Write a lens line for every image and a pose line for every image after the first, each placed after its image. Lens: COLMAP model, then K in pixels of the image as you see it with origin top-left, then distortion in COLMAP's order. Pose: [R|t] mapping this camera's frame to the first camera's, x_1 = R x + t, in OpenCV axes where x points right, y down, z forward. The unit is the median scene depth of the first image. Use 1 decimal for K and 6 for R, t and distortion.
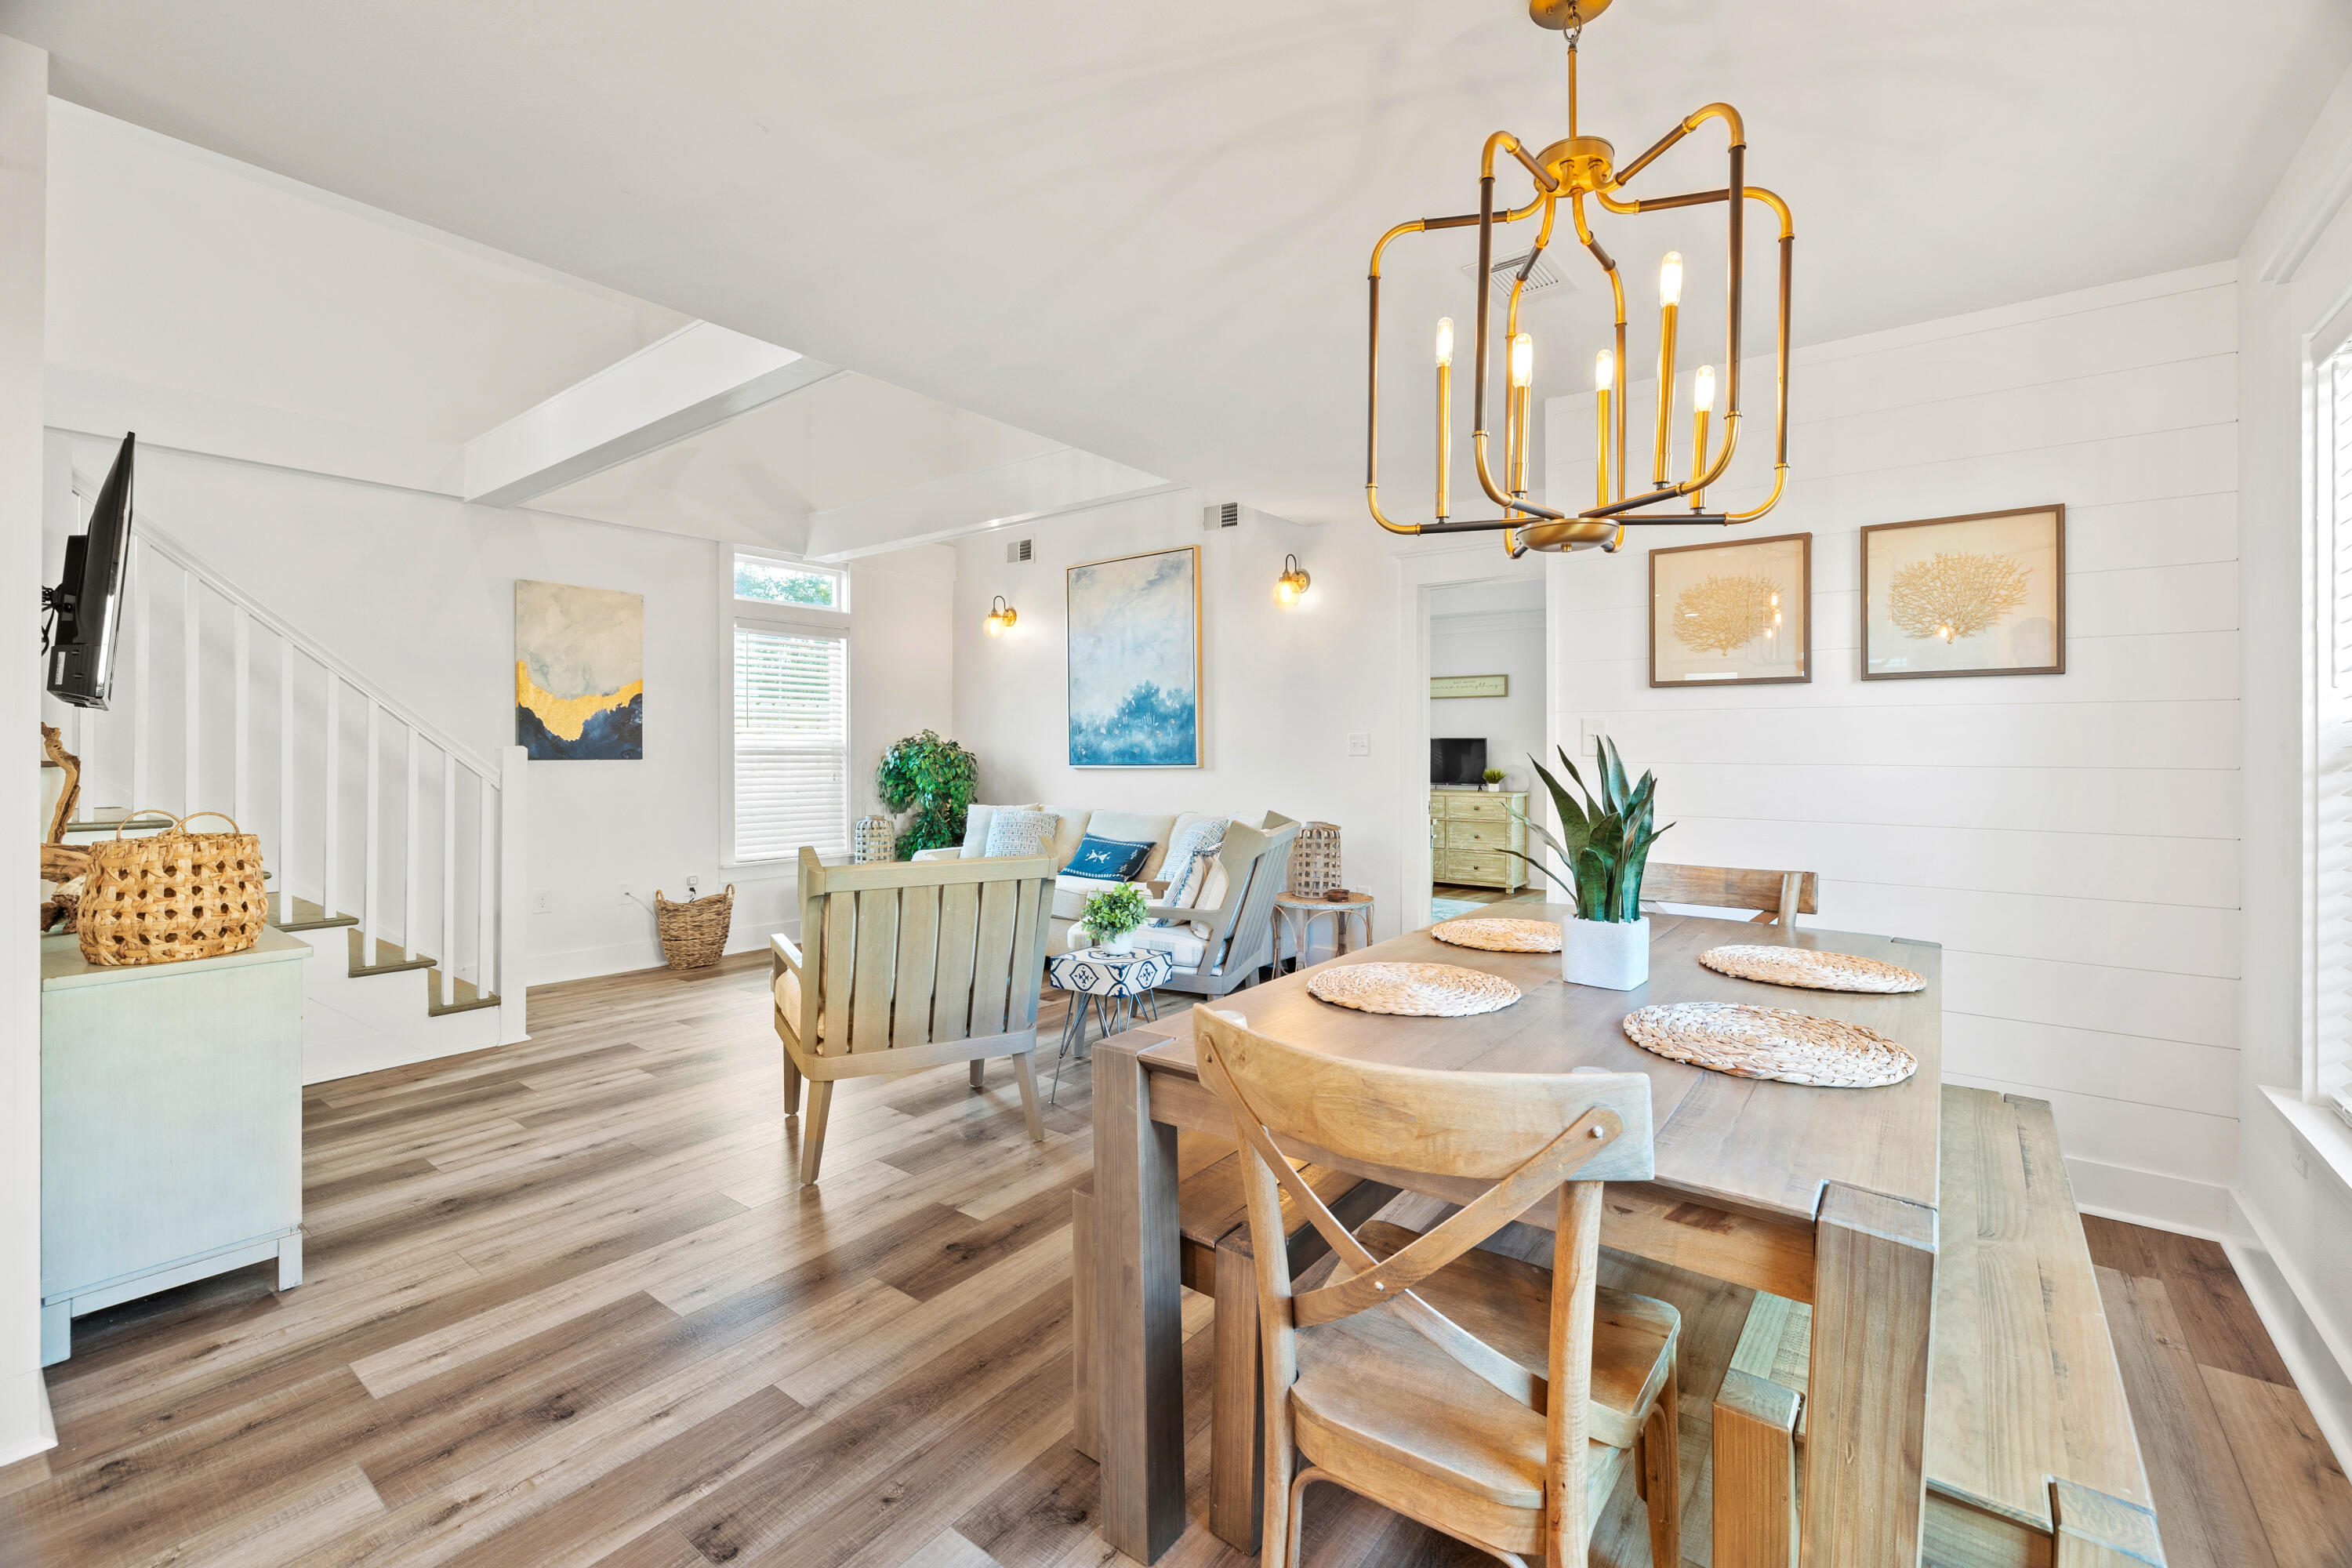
lens RADIAL K [[1002.6, 0, 1179.0], [0, 1002.6, 755.4], [0, 0, 1]] dist [-0.000636, 0.000008]
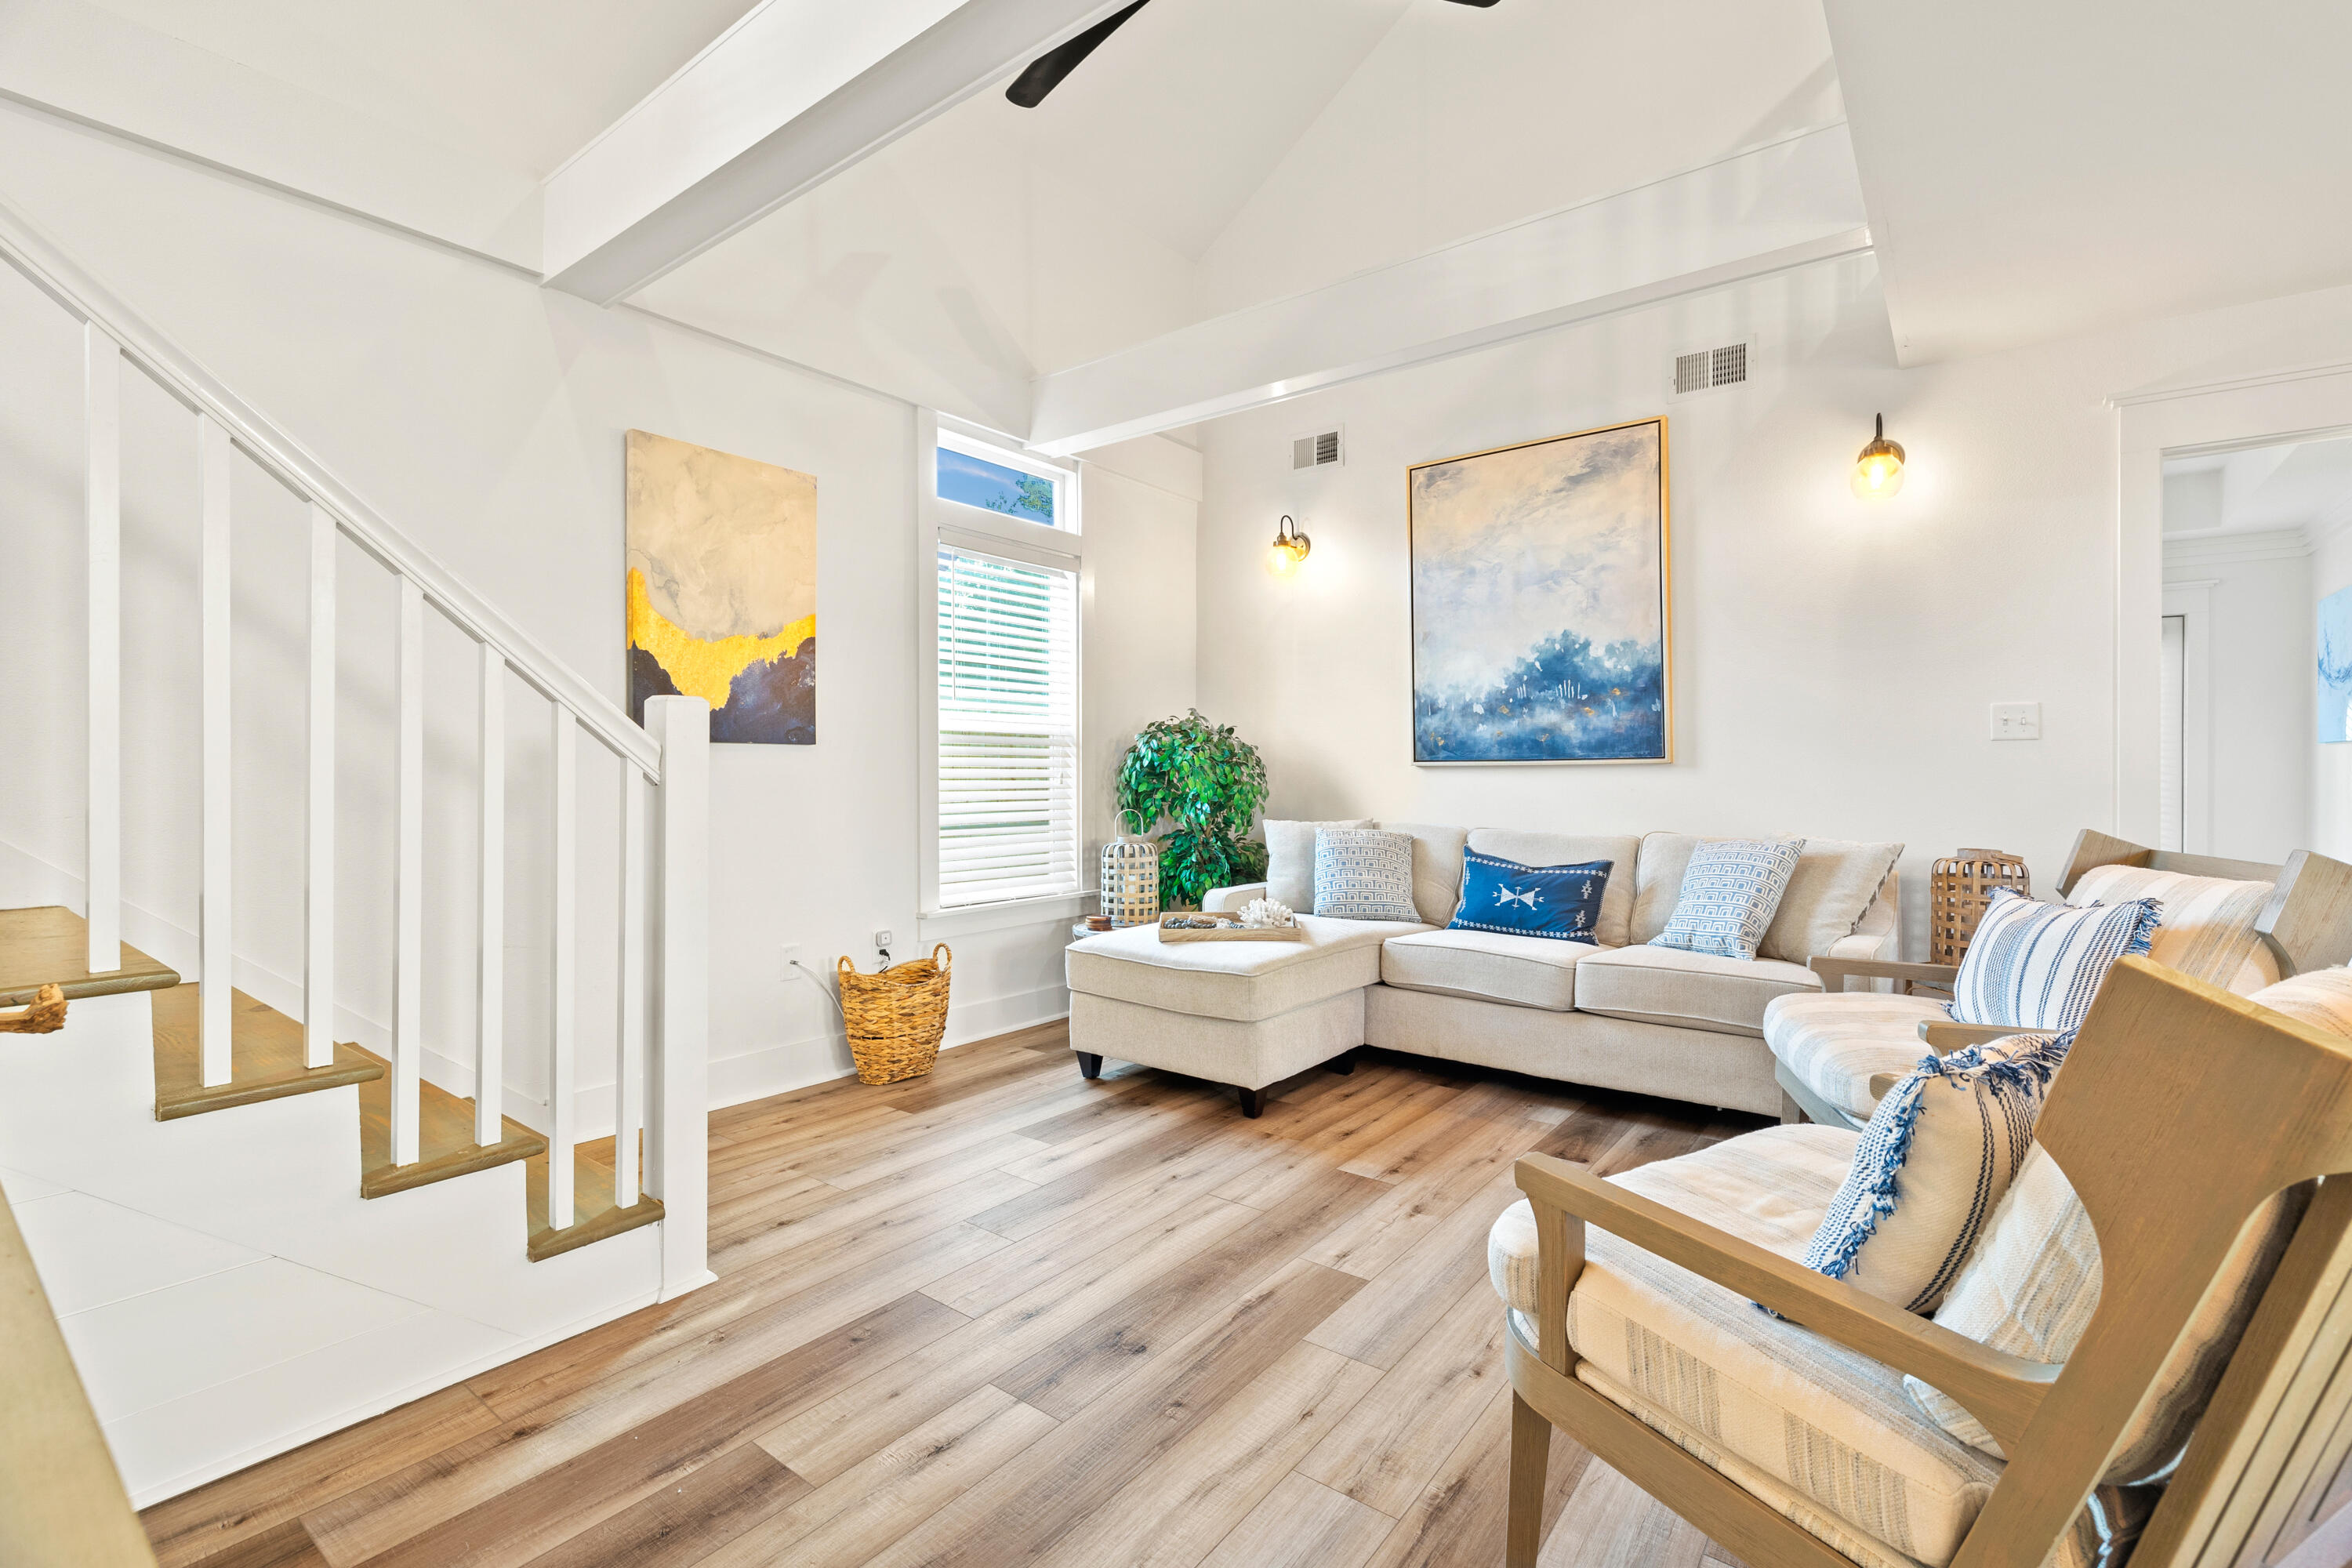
lens RADIAL K [[1029.6, 0, 1176.0], [0, 1029.6, 784.0], [0, 0, 1]] dist [0.010497, -0.000035]
pose [[0.999975, 0.003941, 0.005943, -0.295836], [-0.004001, 0.999940, 0.010167, 0.019669], [-0.005902, -0.010191, 0.999931, 0.339128]]
